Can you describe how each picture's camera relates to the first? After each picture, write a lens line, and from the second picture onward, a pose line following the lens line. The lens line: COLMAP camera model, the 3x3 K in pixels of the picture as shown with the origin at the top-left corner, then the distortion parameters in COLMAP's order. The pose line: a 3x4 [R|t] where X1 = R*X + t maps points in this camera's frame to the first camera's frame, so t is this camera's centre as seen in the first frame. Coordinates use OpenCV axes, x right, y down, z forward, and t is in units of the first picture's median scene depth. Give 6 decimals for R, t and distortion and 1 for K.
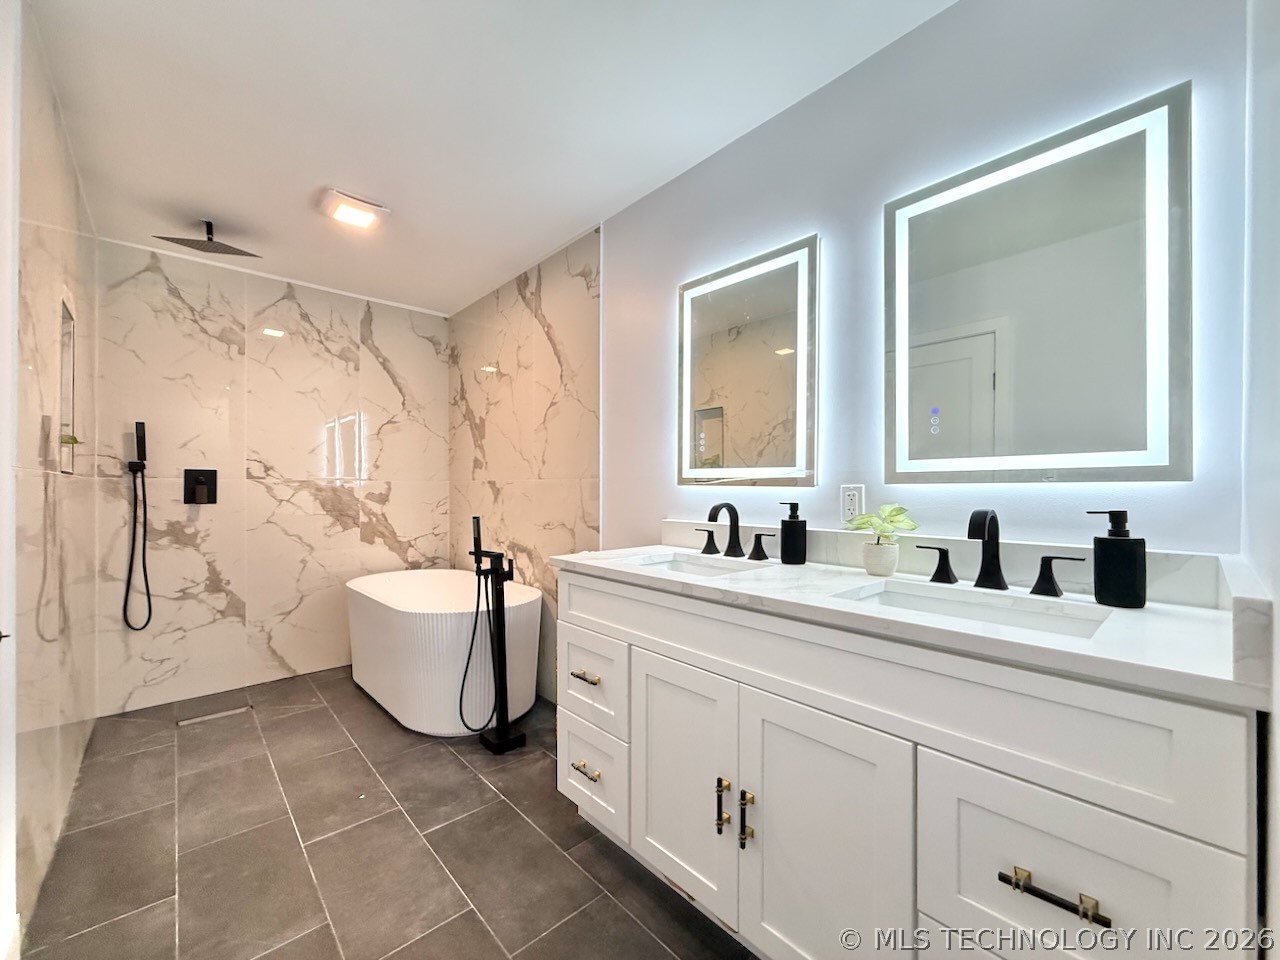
lens RADIAL K [[514.1, 0, 644.9], [0, 514.1, 489.7], [0, 0, 1]] dist [-0.001262, -0.000063]
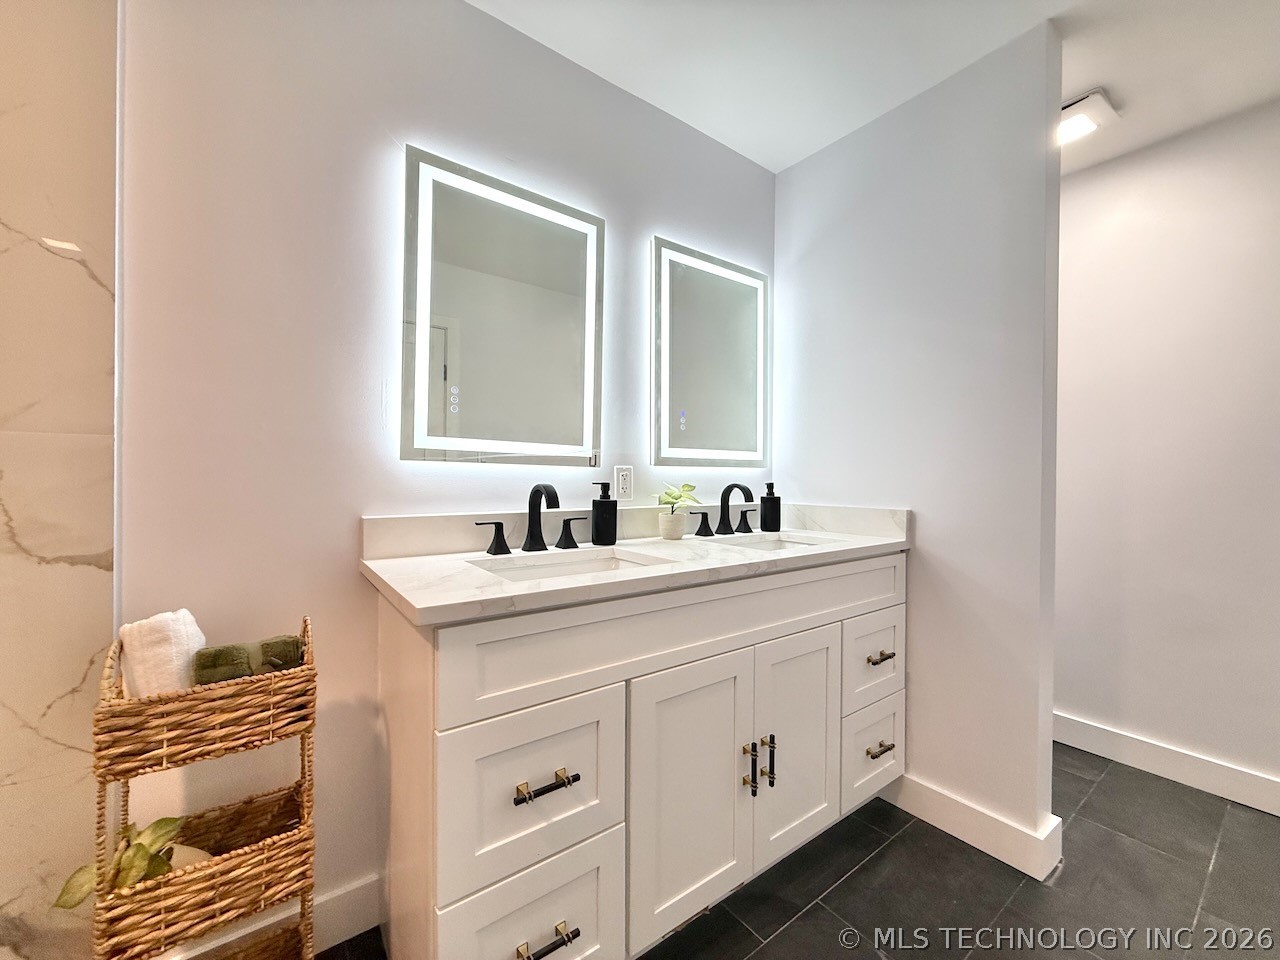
lens RADIAL K [[514.1, 0, 645.4], [0, 514.1, 474.4], [0, 0, 1]] dist [-0.001262, -0.000063]
pose [[0.085329, -0.000967, 0.996352, -0.682716], [-0.011819, 0.999928, 0.001982, 0.006300], [-0.996283, -0.011945, 0.085311, 0.831560]]
